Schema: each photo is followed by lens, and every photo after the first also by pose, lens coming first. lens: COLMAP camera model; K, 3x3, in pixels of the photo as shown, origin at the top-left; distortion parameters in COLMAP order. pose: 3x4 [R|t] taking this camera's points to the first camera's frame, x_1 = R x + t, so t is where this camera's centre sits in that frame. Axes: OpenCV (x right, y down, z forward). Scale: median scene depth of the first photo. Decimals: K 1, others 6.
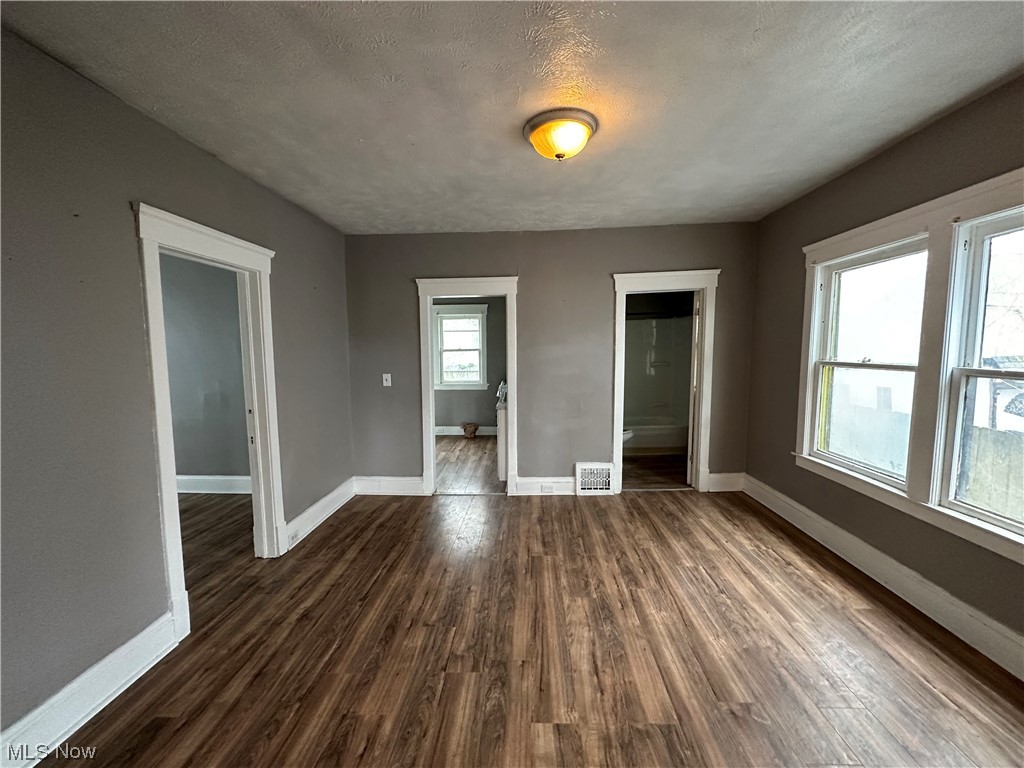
lens RADIAL K [[410.7, 0, 512.0], [0, 410.7, 384.0], [0, 0, 1]] dist [0.001552, 0.000313]
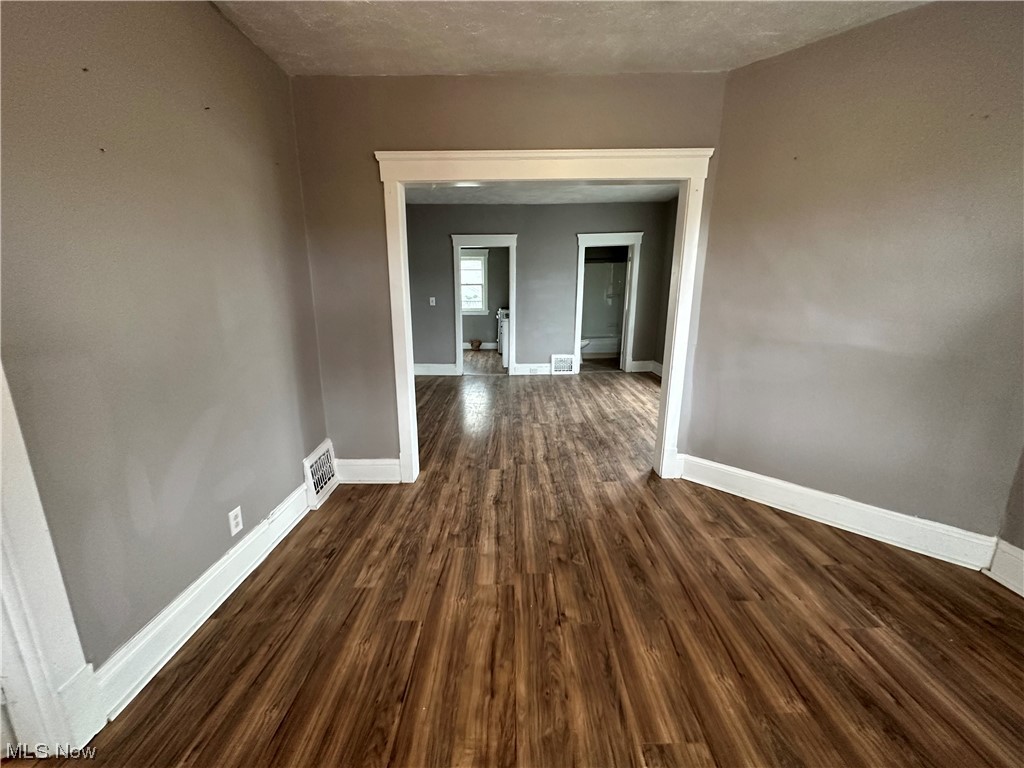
lens RADIAL K [[407.1, 0, 512.0], [0, 407.1, 384.0], [0, 0, 1]] dist [-0.000193, 0.000235]
pose [[0.998834, -0.001095, 0.048267, -0.080813], [-0.005779, 0.989845, 0.142034, 0.082560], [-0.047933, -0.142147, 0.988684, -0.616215]]
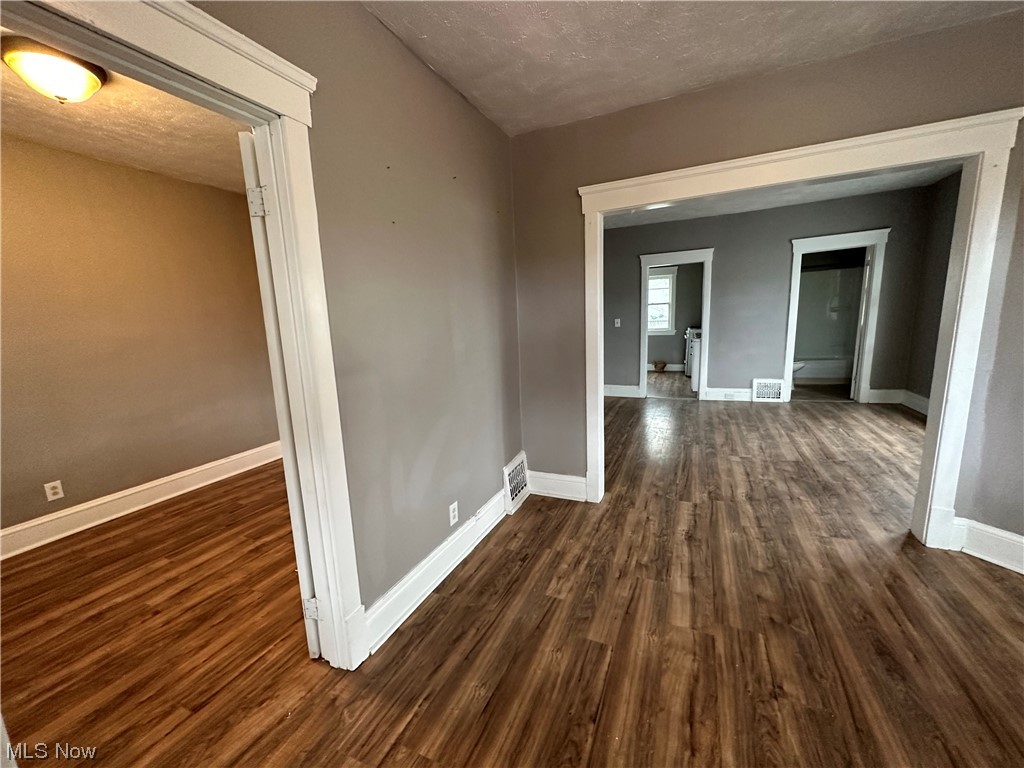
lens RADIAL K [[407.1, 0, 512.0], [0, 407.1, 384.0], [0, 0, 1]] dist [-0.000193, 0.000235]
pose [[0.929386, 0.031725, -0.367742, -0.104069], [0.002908, 0.995639, 0.093242, 0.079639], [0.369097, -0.087727, 0.925241, -0.629318]]
